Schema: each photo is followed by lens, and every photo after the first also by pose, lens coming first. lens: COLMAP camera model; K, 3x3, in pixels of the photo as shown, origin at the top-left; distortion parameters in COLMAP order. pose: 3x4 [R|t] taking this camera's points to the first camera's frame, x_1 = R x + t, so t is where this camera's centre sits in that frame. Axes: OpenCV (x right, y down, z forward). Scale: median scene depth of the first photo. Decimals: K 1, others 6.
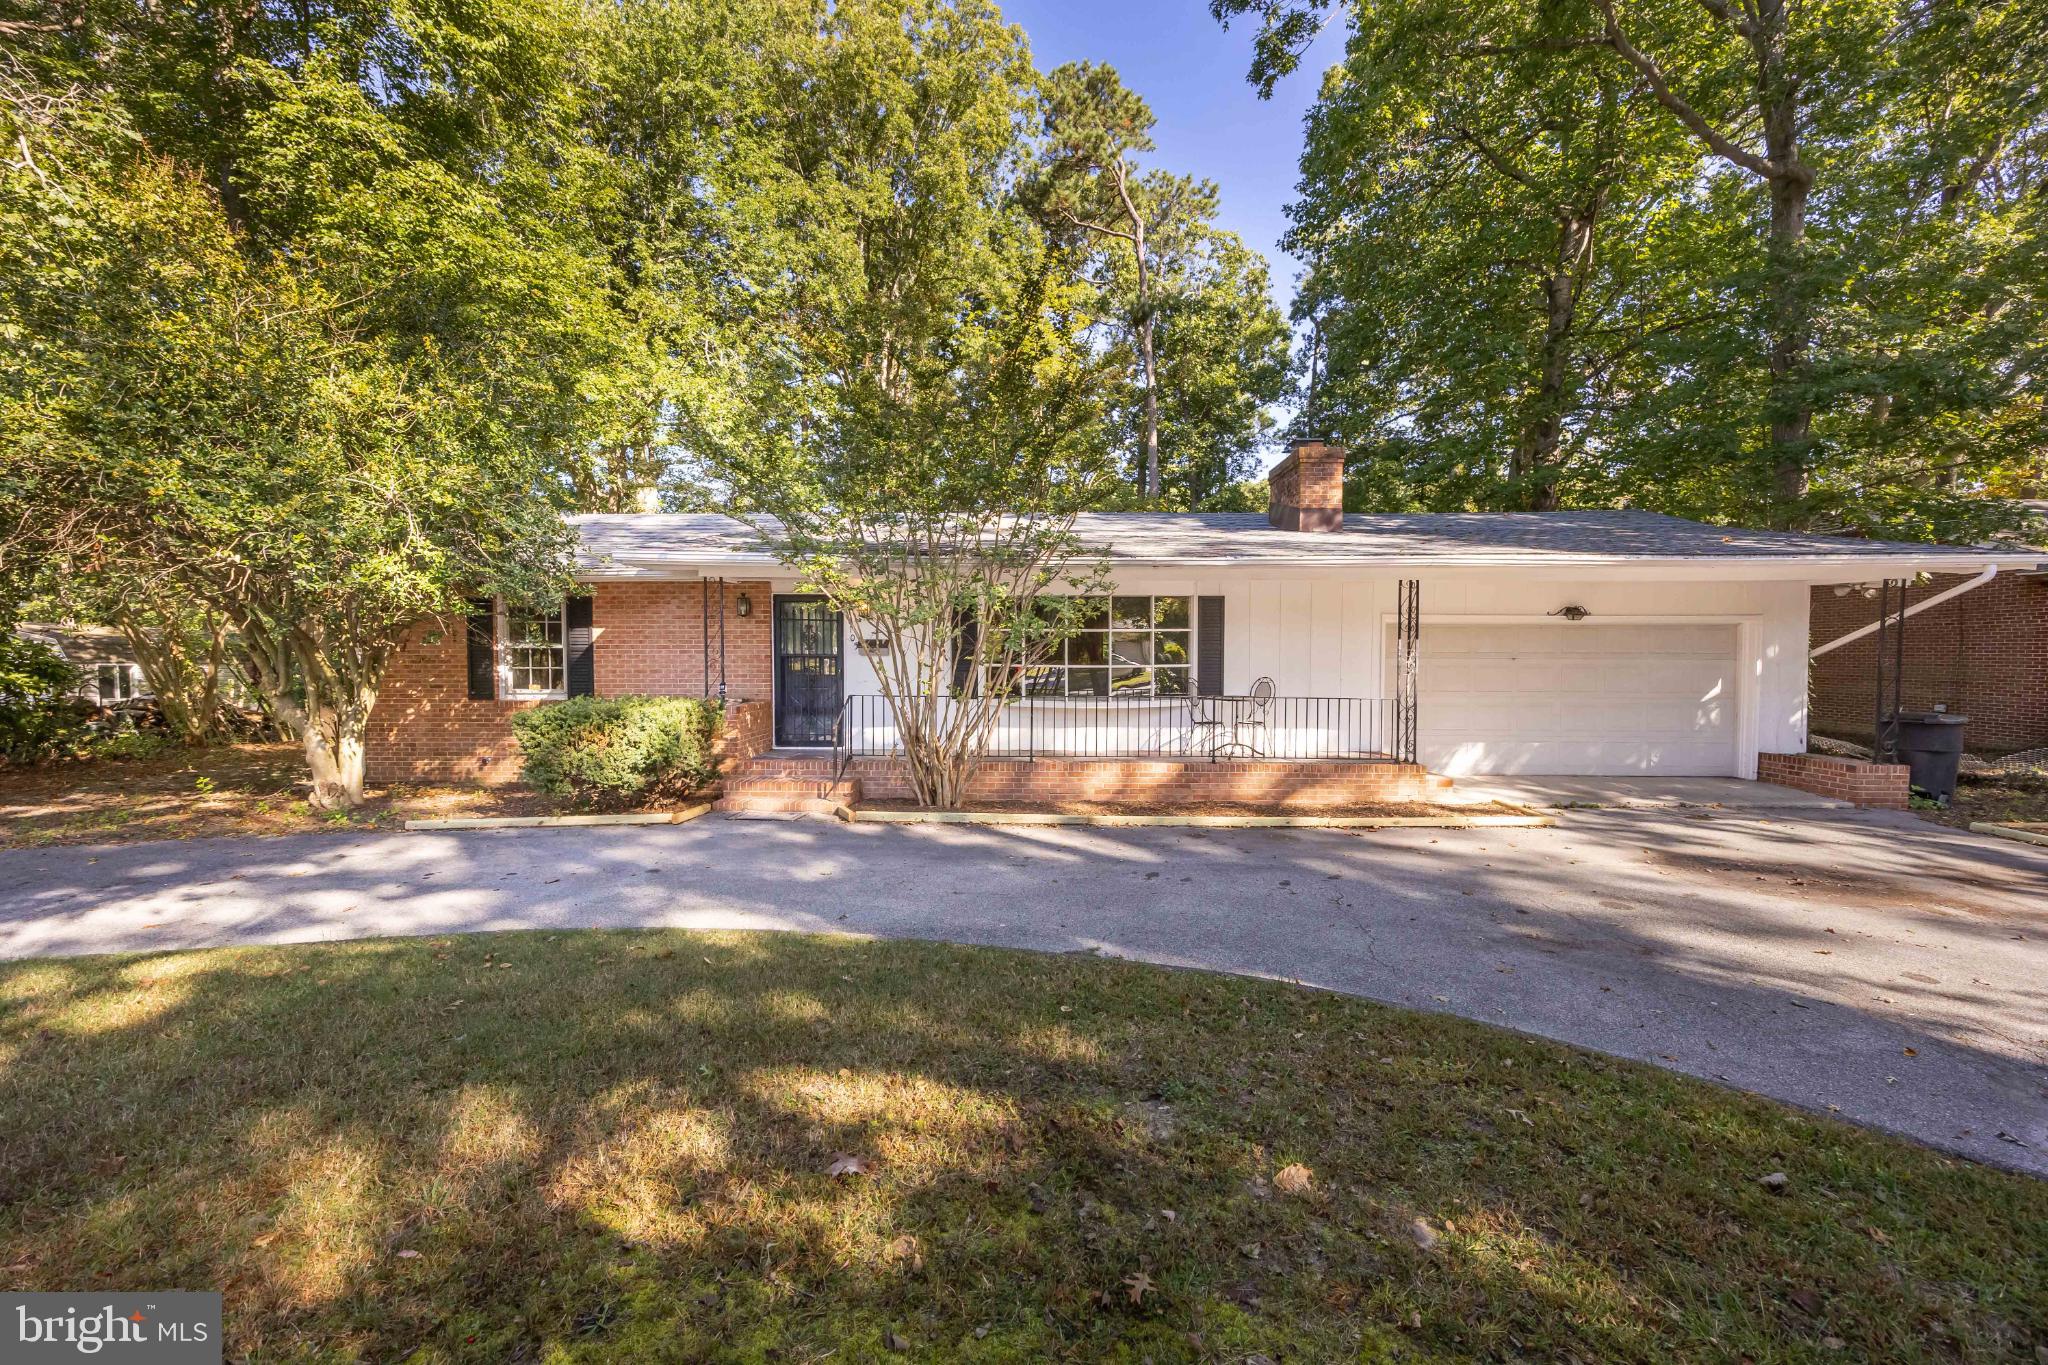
lens RADIAL K [[789.4, 0, 1021.6], [0, 789.4, 686.7], [0, 0, 1]] dist [0.001052, -0.000020]
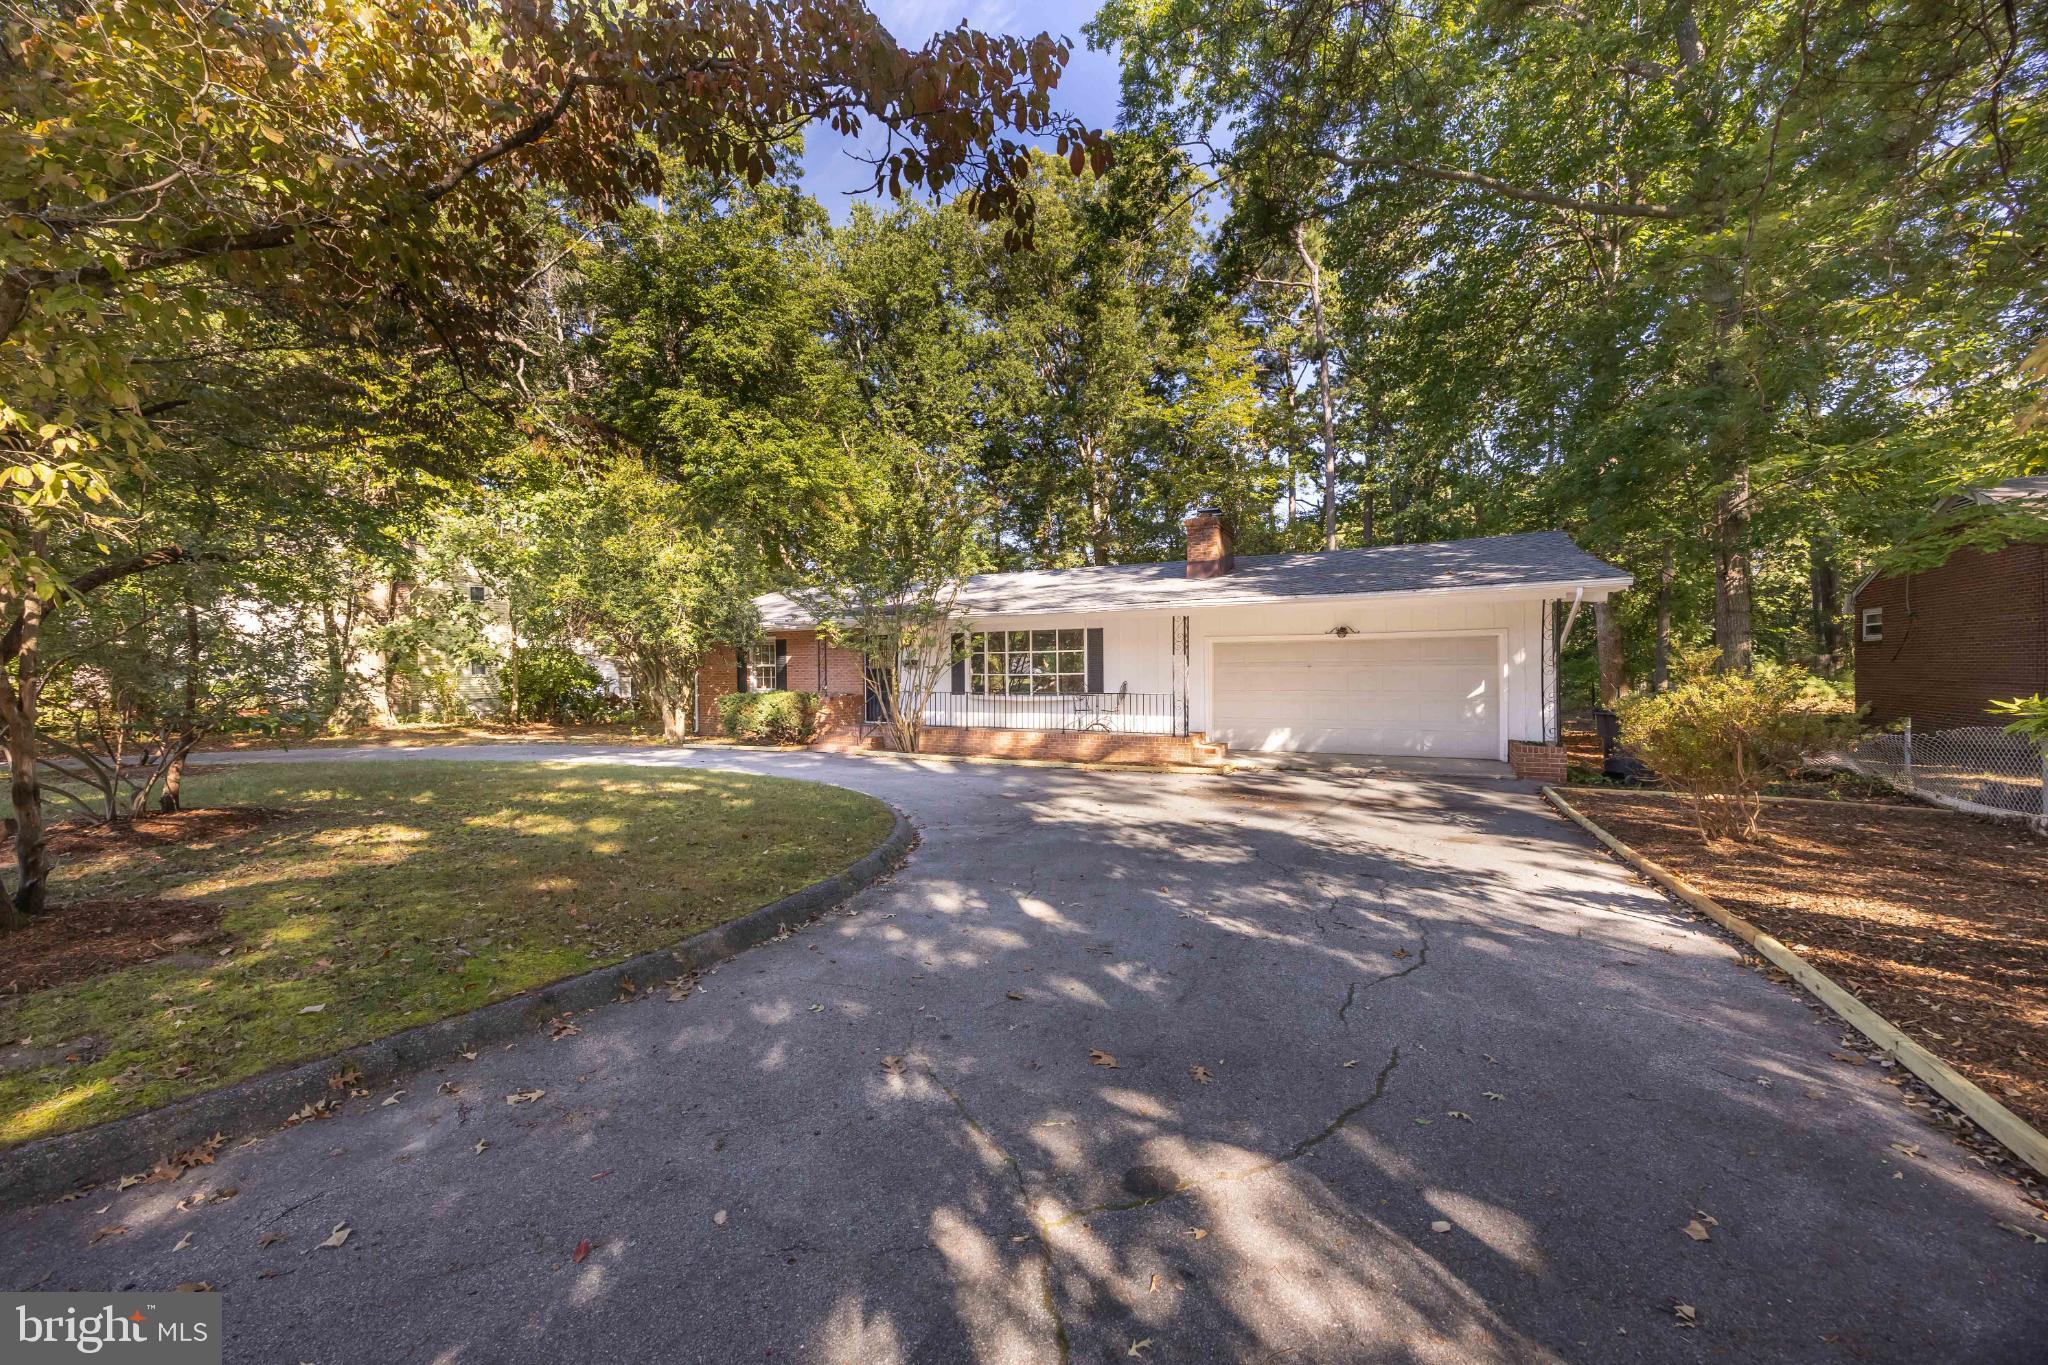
lens RADIAL K [[789.4, 0, 1021.6], [0, 789.4, 686.7], [0, 0, 1]] dist [0.001052, -0.000020]
pose [[0.899302, -0.000482, -0.437329, 0.783910], [-0.007828, 0.999821, -0.017200, 0.027340], [0.437259, 0.018892, 0.899137, -0.444260]]
